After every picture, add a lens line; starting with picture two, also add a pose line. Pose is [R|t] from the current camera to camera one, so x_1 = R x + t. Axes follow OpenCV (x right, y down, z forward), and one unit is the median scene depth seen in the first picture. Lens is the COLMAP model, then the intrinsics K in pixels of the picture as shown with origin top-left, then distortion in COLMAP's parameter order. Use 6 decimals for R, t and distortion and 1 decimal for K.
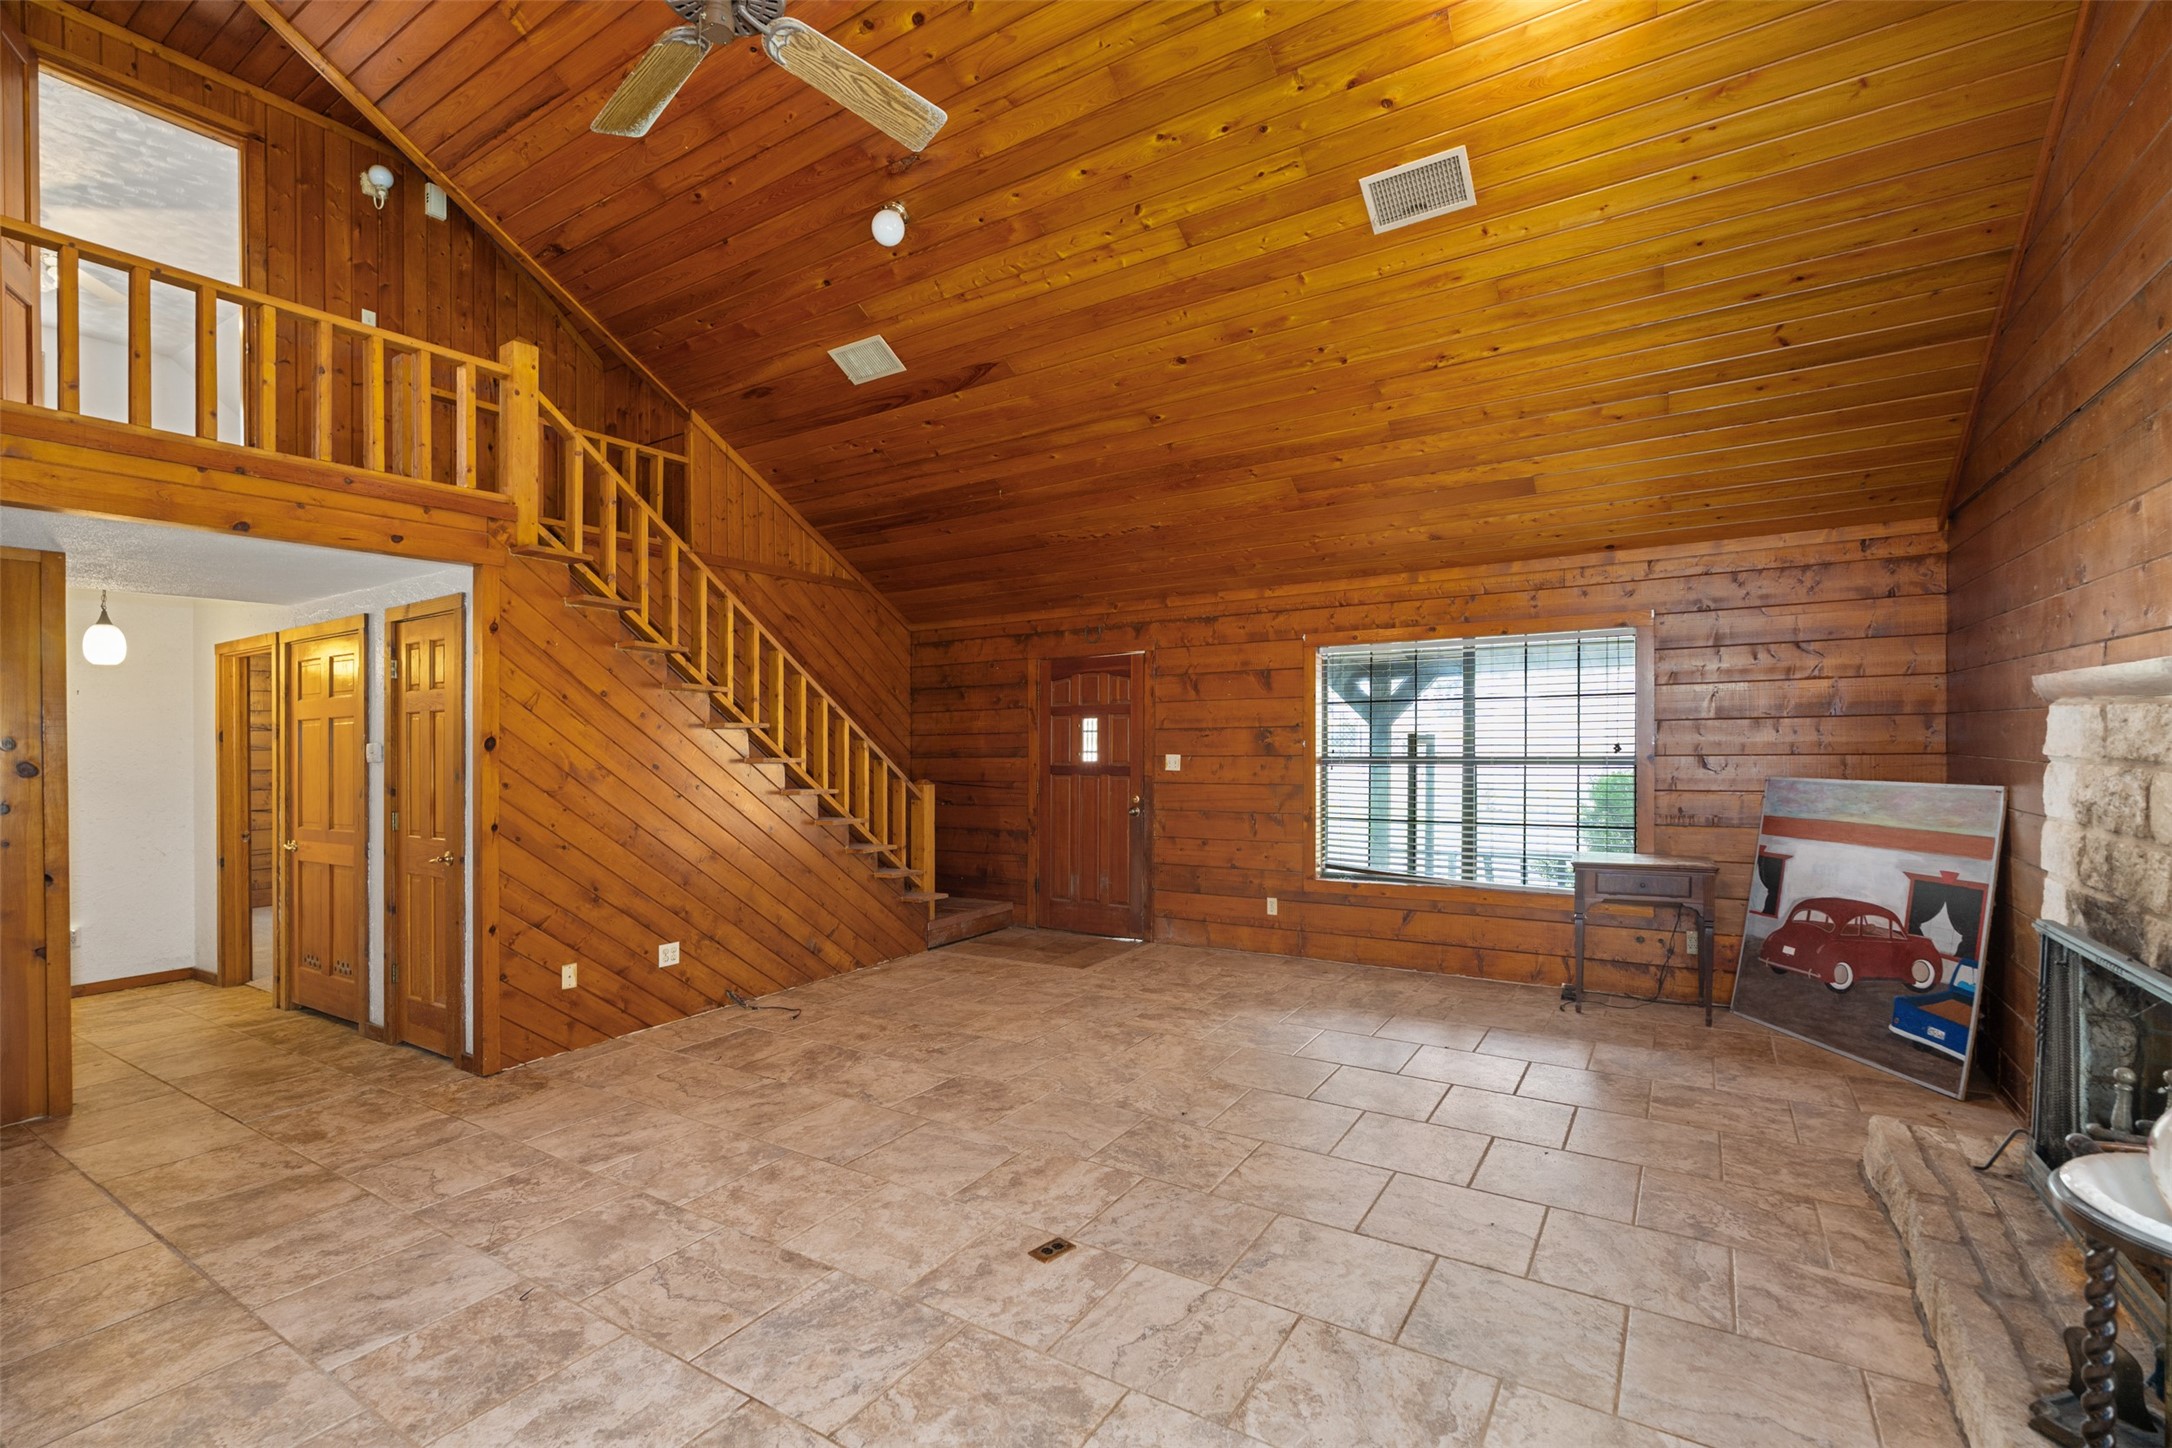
lens RADIAL K [[977.5, 0, 1115.5], [0, 977.5, 718.1], [0, 0, 1]] dist [-0.005863, 0.000559]
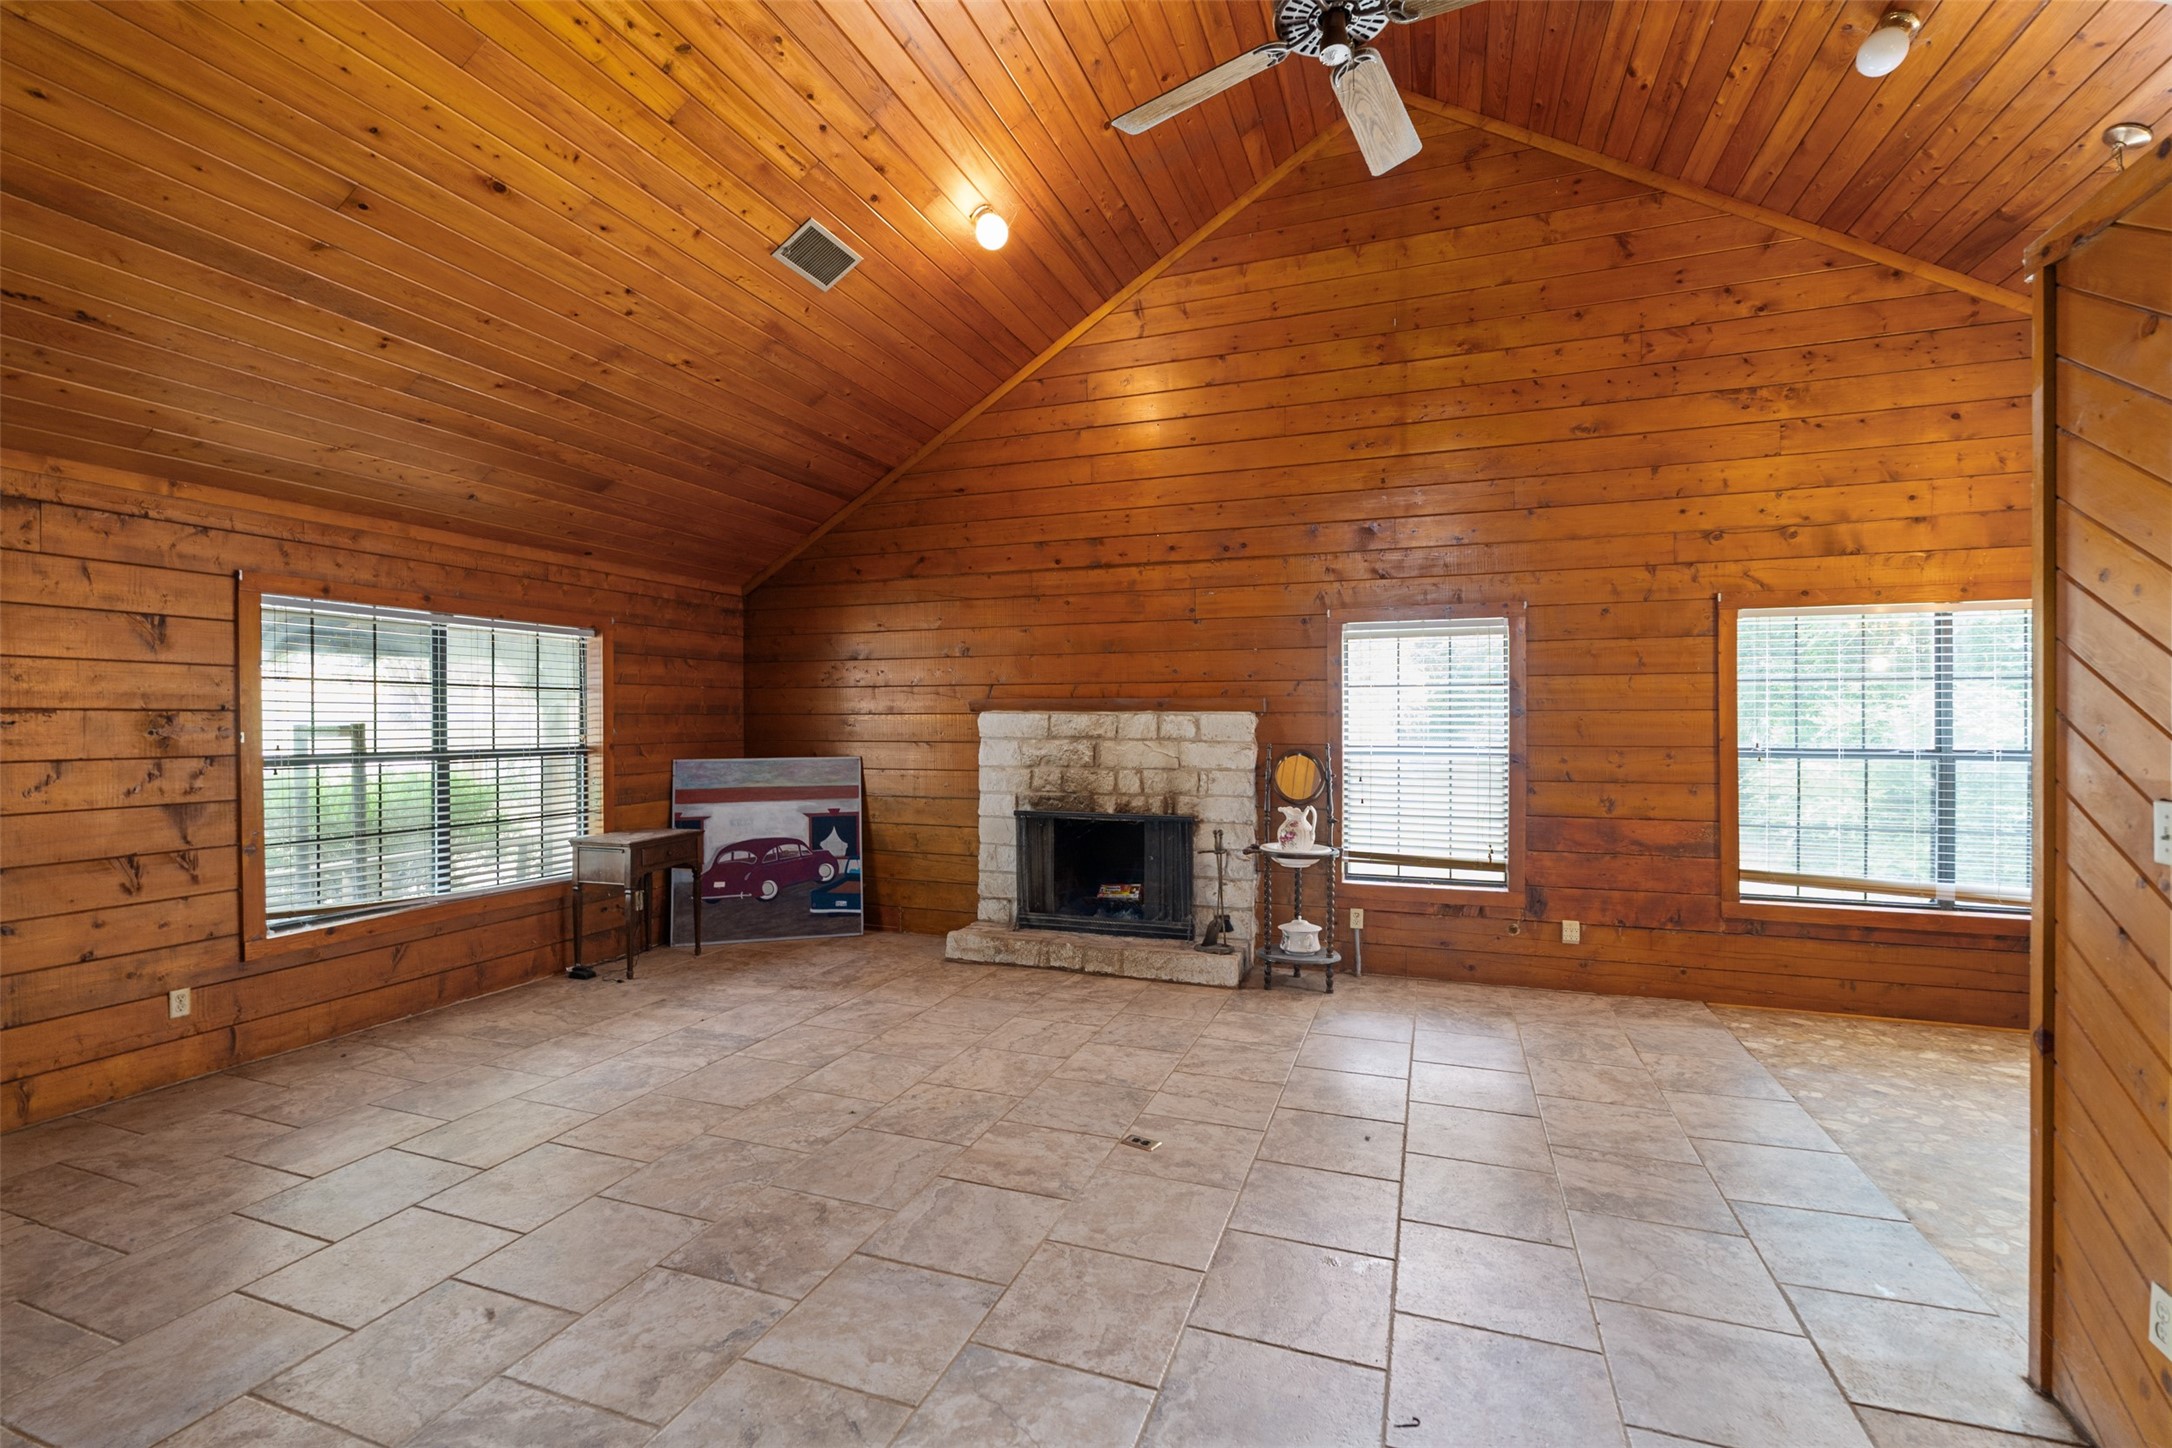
lens RADIAL K [[977.5, 0, 1041.2], [0, 977.5, 713.2], [0, 0, 1]] dist [-0.005863, 0.000559]
pose [[-0.179251, 0.022122, 0.983555, -0.703228], [-0.014361, 0.999582, -0.025100, 0.024250], [-0.983699, -0.018624, -0.178858, 0.759845]]
